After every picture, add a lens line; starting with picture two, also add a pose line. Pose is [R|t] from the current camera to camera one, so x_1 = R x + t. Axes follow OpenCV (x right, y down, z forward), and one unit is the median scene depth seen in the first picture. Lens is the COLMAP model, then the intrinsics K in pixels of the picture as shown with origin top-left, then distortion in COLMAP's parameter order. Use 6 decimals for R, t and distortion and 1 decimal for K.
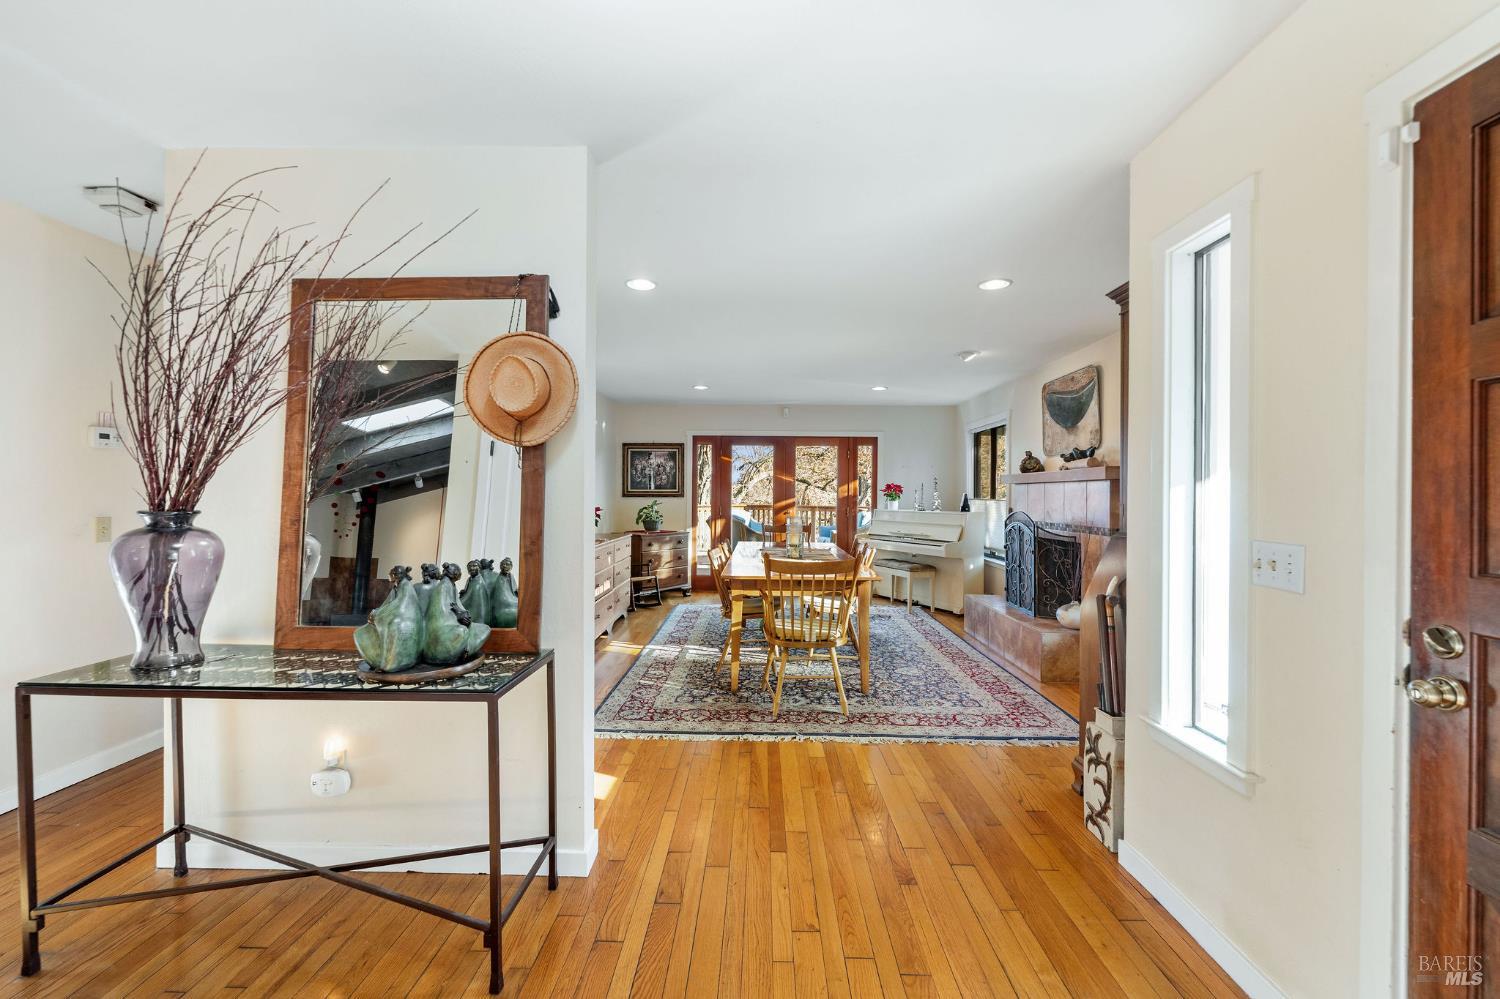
lens RADIAL K [[606.6, 0, 744.3], [0, 606.6, 494.6], [0, 0, 1]] dist [-0.002268, -0.000071]
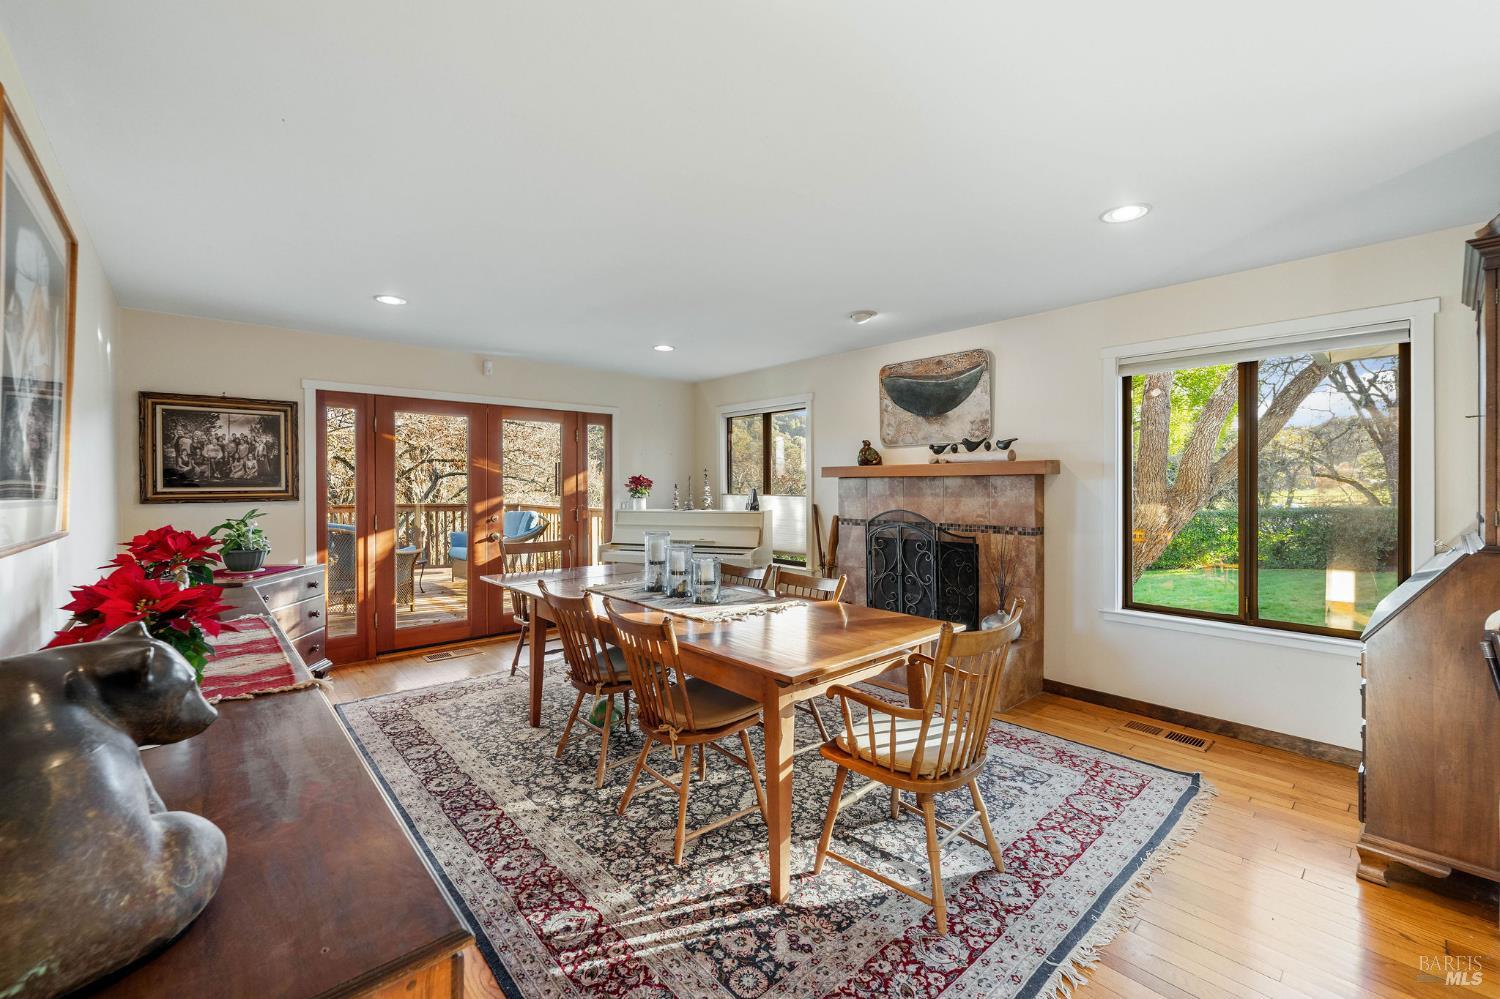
lens RADIAL K [[617.8, 0, 746.2], [0, 617.8, 486.0], [0, 0, 1]] dist [-0.001836, -0.000032]
pose [[0.728956, -0.011443, 0.684465, -0.334833], [0.009102, 0.999934, 0.007023, -0.016466], [-0.684500, 0.001111, 0.729012, 0.573426]]
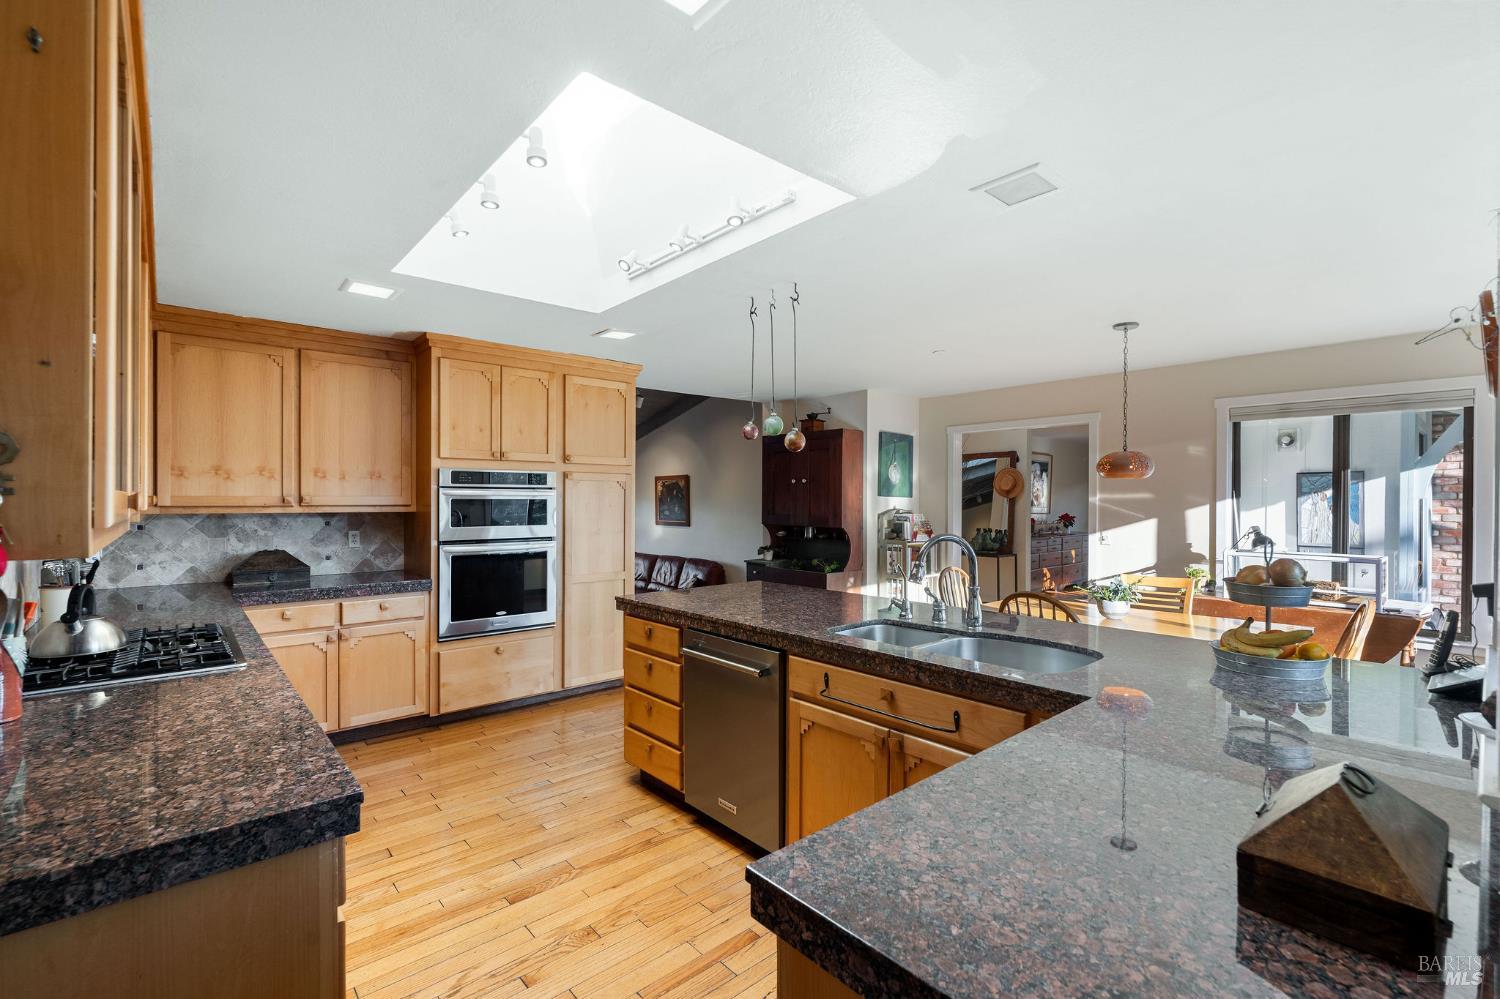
lens RADIAL K [[660.7, 0, 750.0], [0, 660.7, 499.5], [0, 0, 1]] dist [0.000237, 0.000036]
pose [[0.681715, -0.004951, -0.731601, 0.685238], [0.001654, 0.999985, -0.005226, -0.025036], [0.731616, 0.002352, 0.681713, -1.319518]]
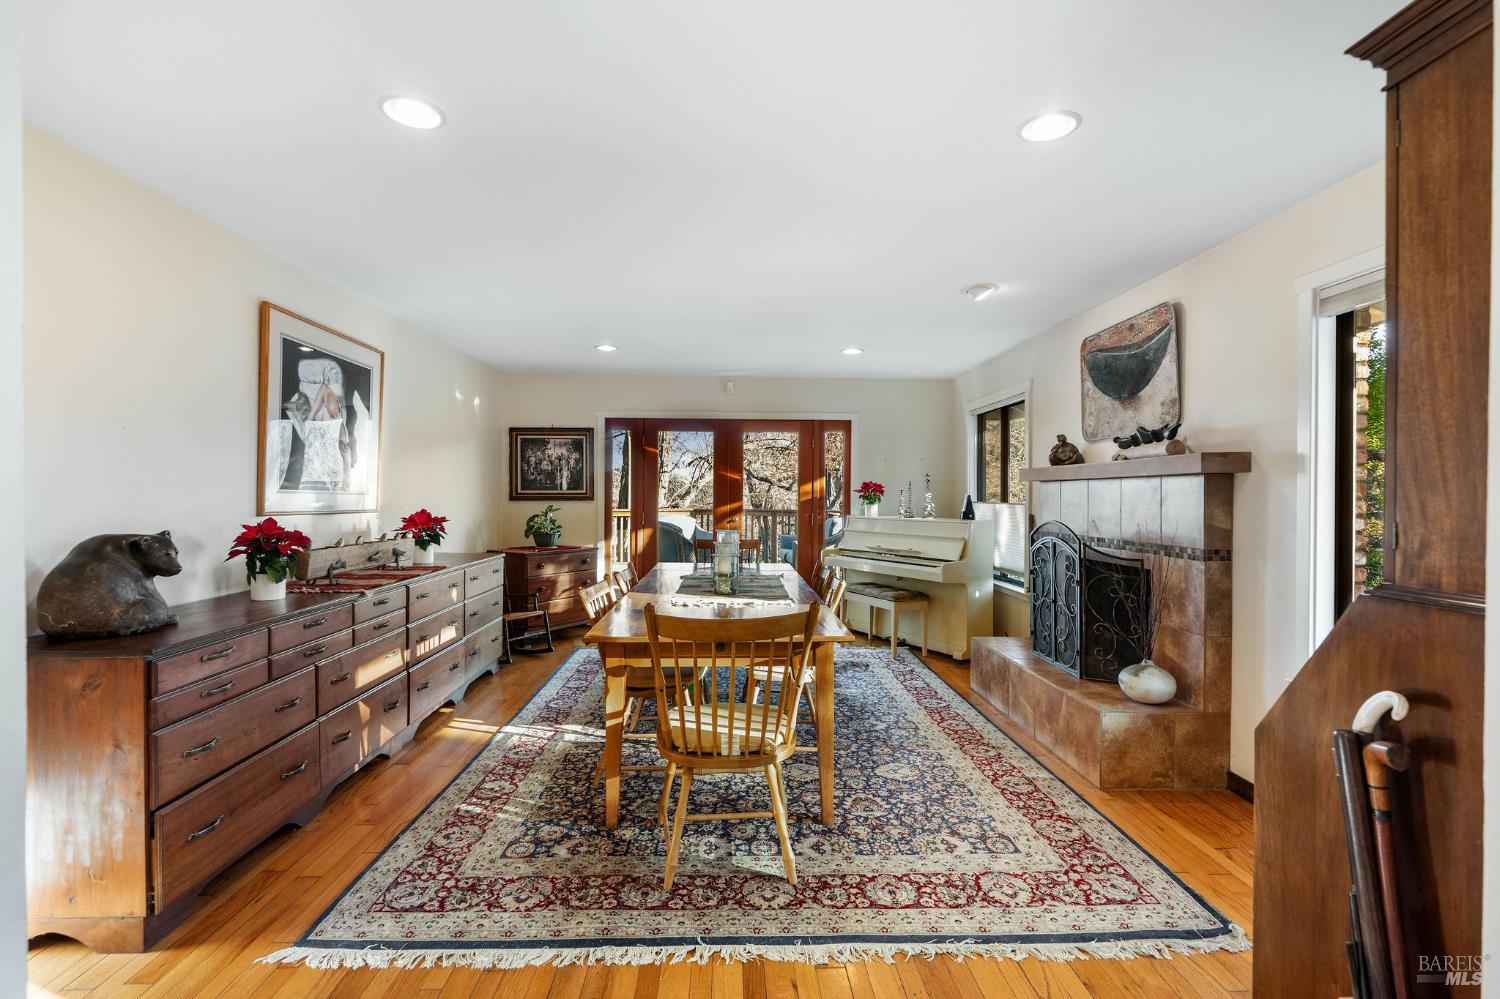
lens RADIAL K [[679.6, 0, 743.7], [0, 679.6, 498.5], [0, 0, 1]] dist [0.000680, -0.000049]
pose [[0.998447, -0.003038, 0.055633, 0.068506], [0.002787, 0.999986, 0.004580, -0.002725], [-0.055646, -0.004418, 0.998441, 0.283941]]
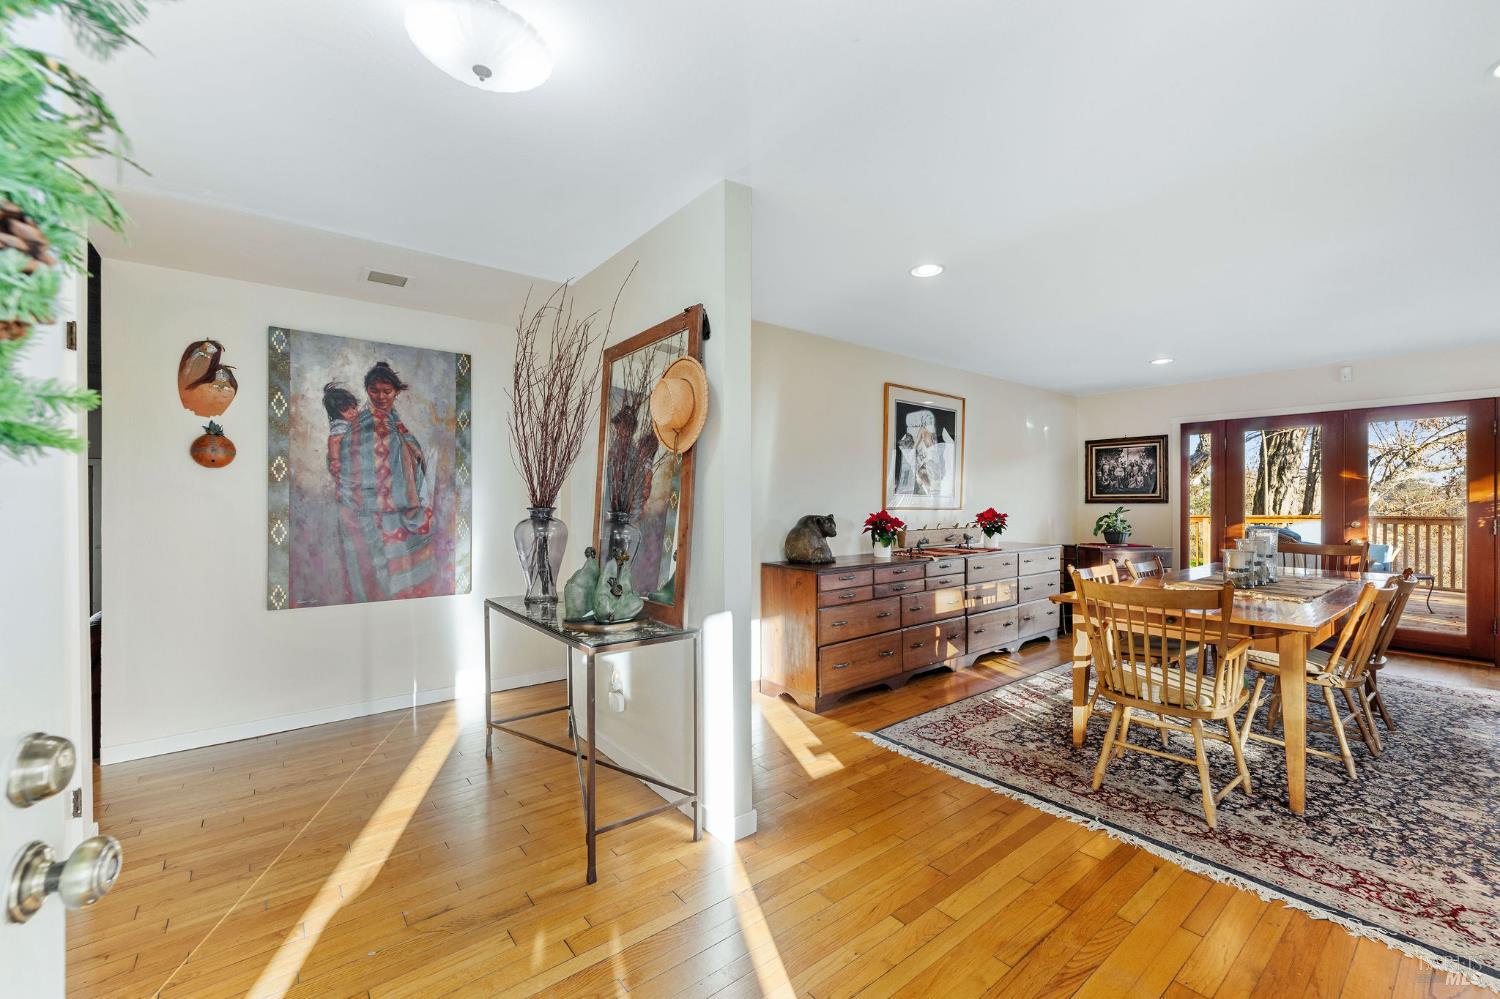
lens RADIAL K [[605.6, 0, 750.0], [0, 605.6, 499.5], [0, 0, 1]] dist [-0.008229, 0.000636]
pose [[0.639901, -0.010764, -0.768382, 0.277828], [0.004197, 0.999936, -0.010513, 0.009953], [0.768446, 0.003502, 0.639905, 0.151903]]
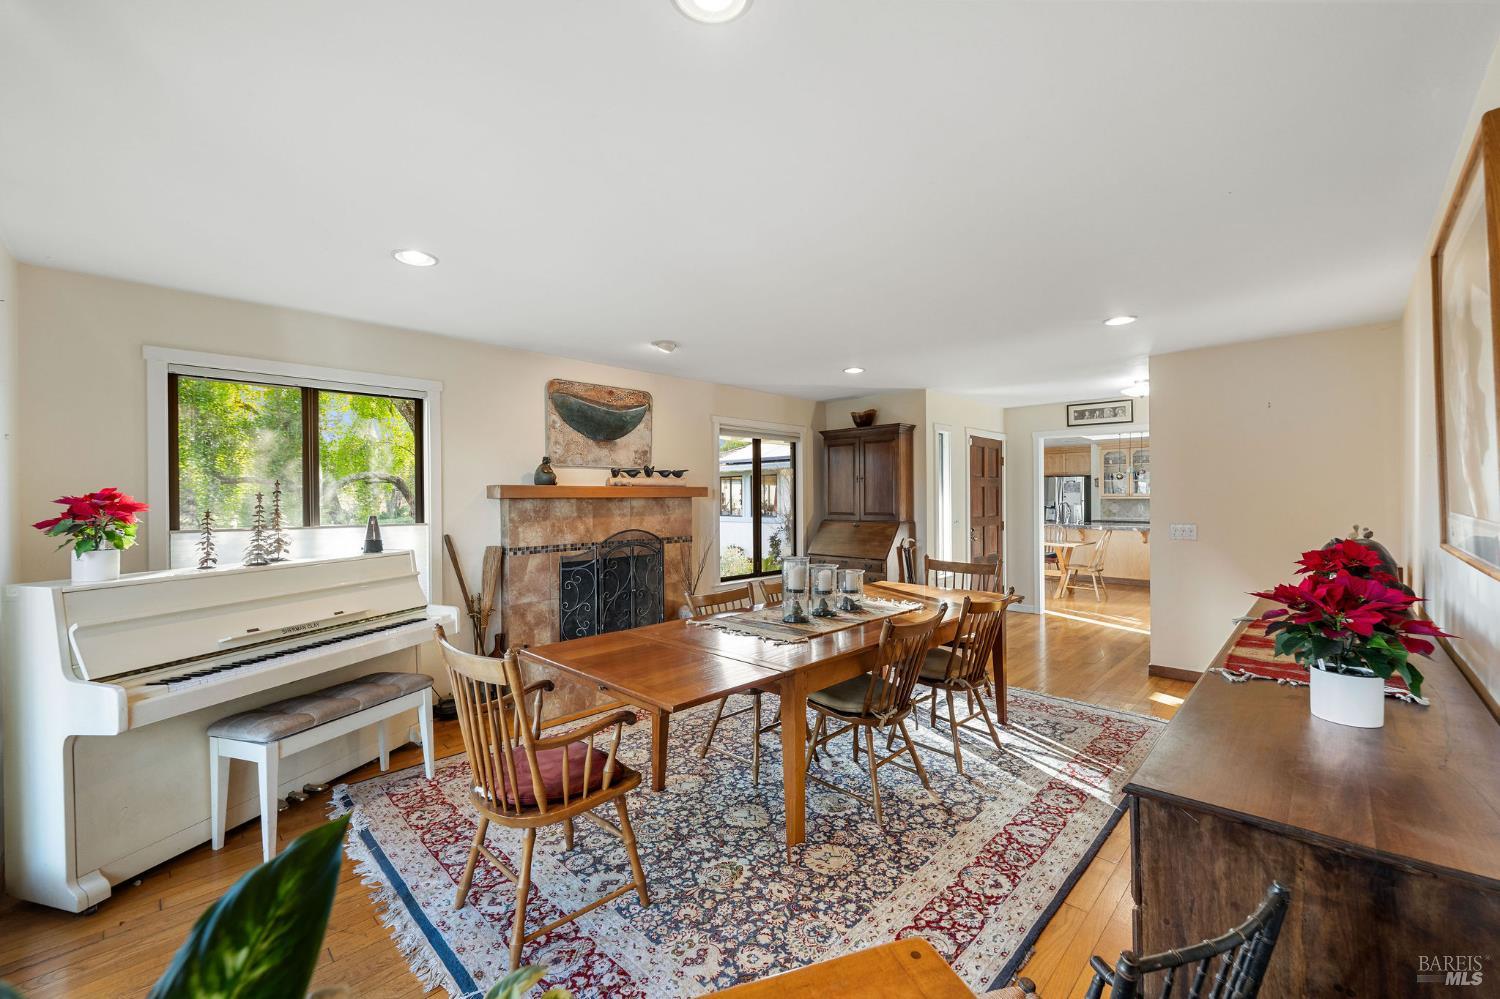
lens RADIAL K [[605.6, 0, 750.0], [0, 605.6, 499.5], [0, 0, 1]] dist [-0.008229, 0.000636]
pose [[-0.734622, -0.002875, 0.678471, -0.319568], [0.003101, 0.999966, 0.007594, -0.026727], [-0.678470, 0.007683, -0.734588, 1.720638]]
